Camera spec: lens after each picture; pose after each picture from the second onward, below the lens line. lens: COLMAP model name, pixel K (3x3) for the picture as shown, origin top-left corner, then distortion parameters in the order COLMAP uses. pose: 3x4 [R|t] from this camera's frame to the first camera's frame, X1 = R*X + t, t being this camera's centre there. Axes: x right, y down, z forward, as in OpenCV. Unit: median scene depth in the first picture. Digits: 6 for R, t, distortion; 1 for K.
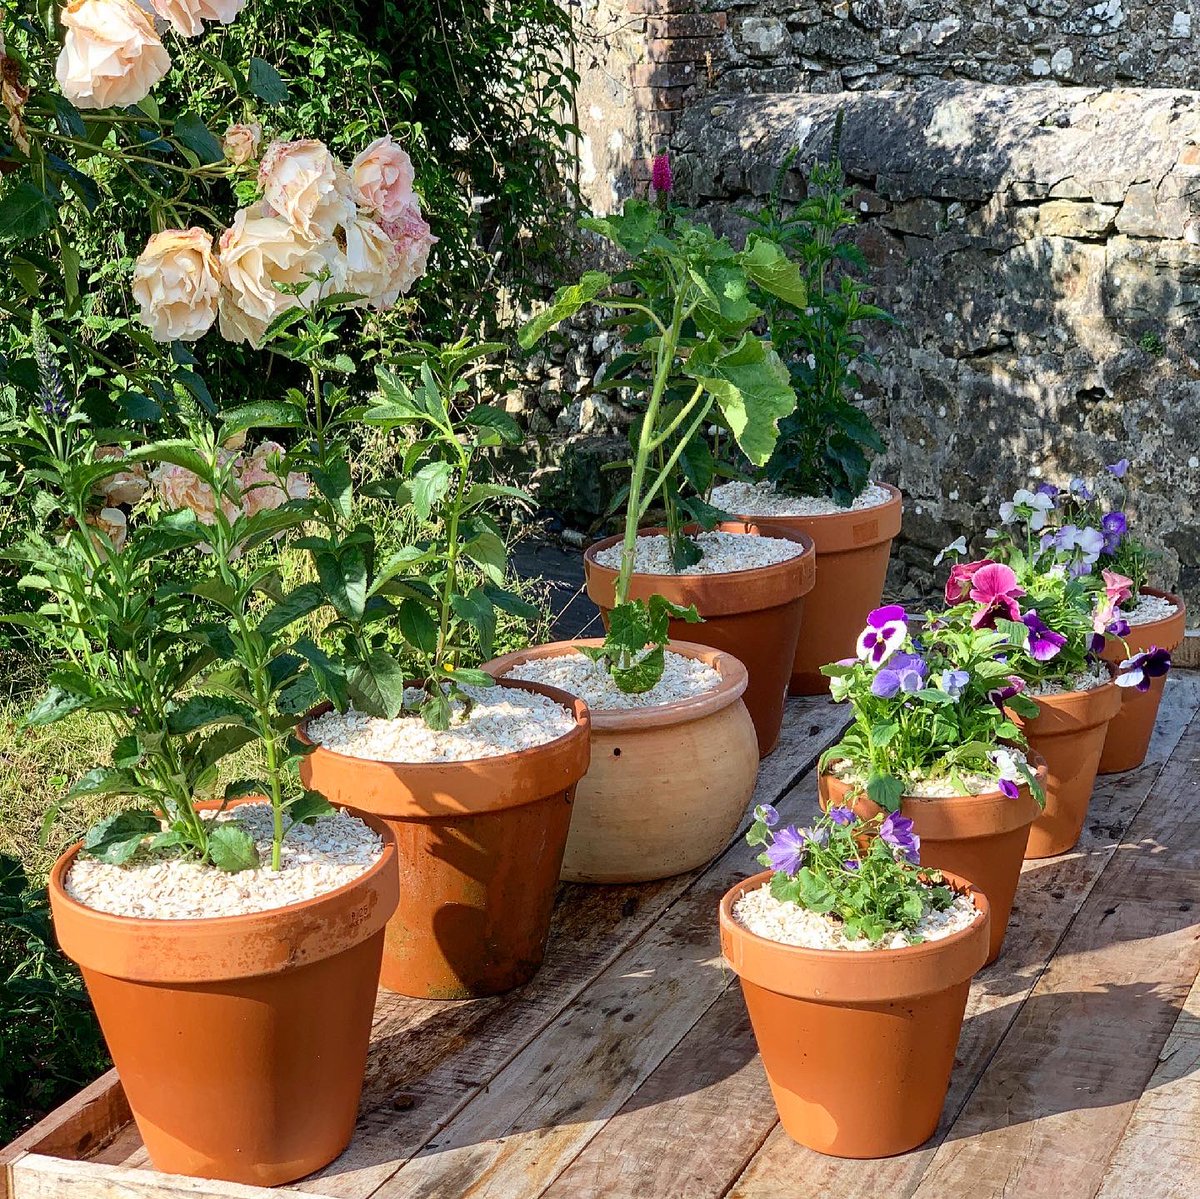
lens RADIAL K [[2406.7, 0, 602.2], [0, 2406.7, 598.1], [0, 0, 1]] dist [0.091841, 0.000000]
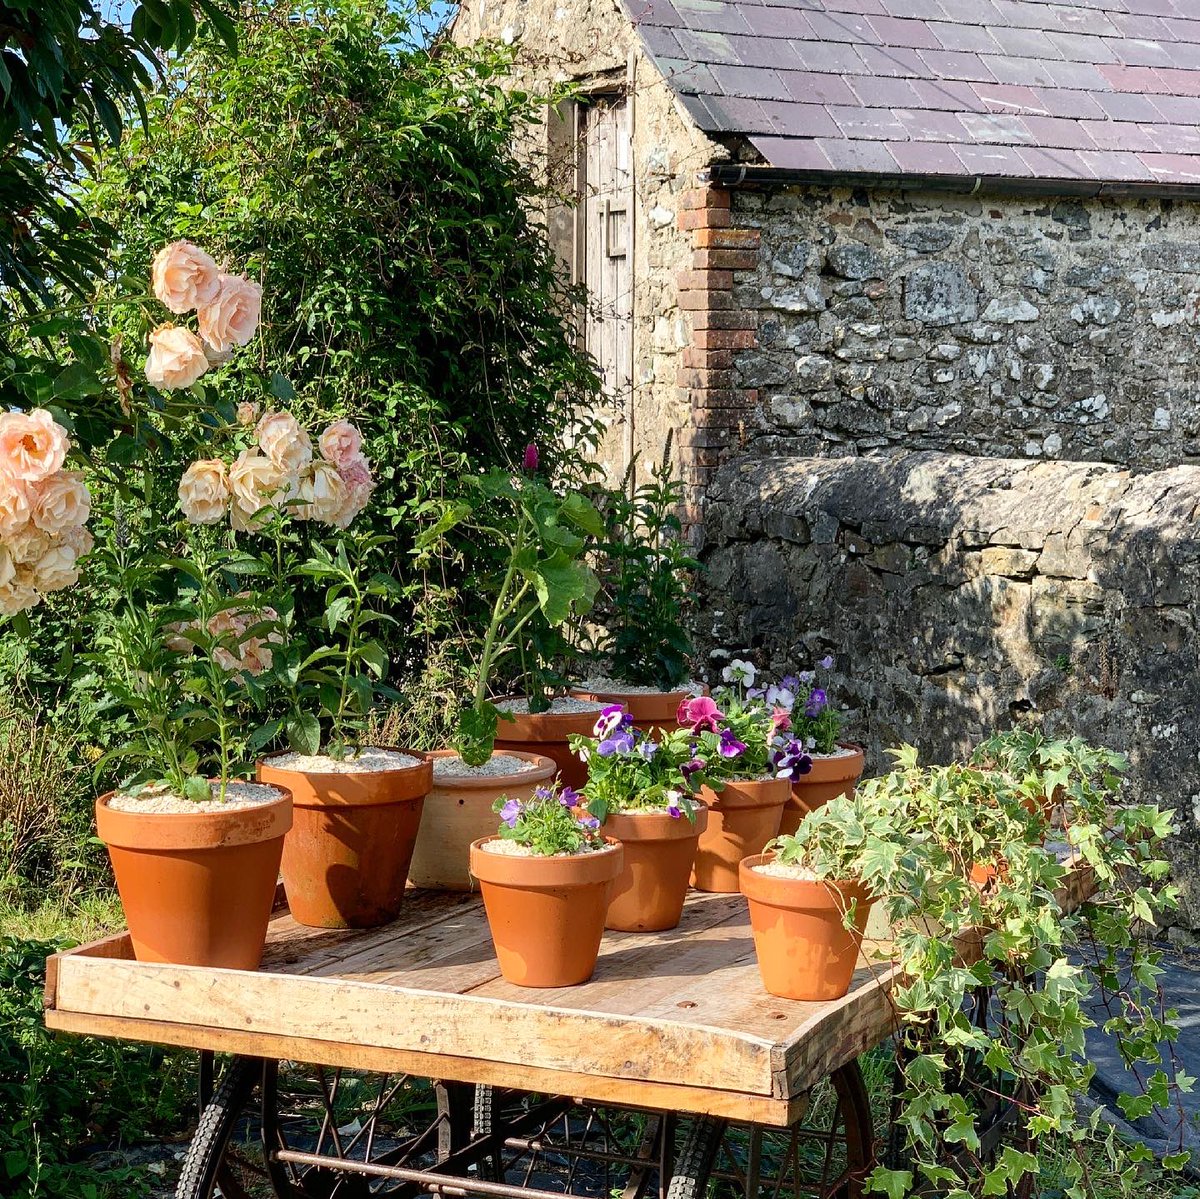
lens RADIAL K [[2406.7, 0, 597.9], [0, 2406.7, 600.7], [0, 0, 1]] dist [0.091841, 0.000000]
pose [[0.996695, 0.048501, -0.065164, 0.068759], [-0.057978, 0.986609, -0.152448, 0.060489], [0.056898, 0.155722, 0.986161, -0.210224]]
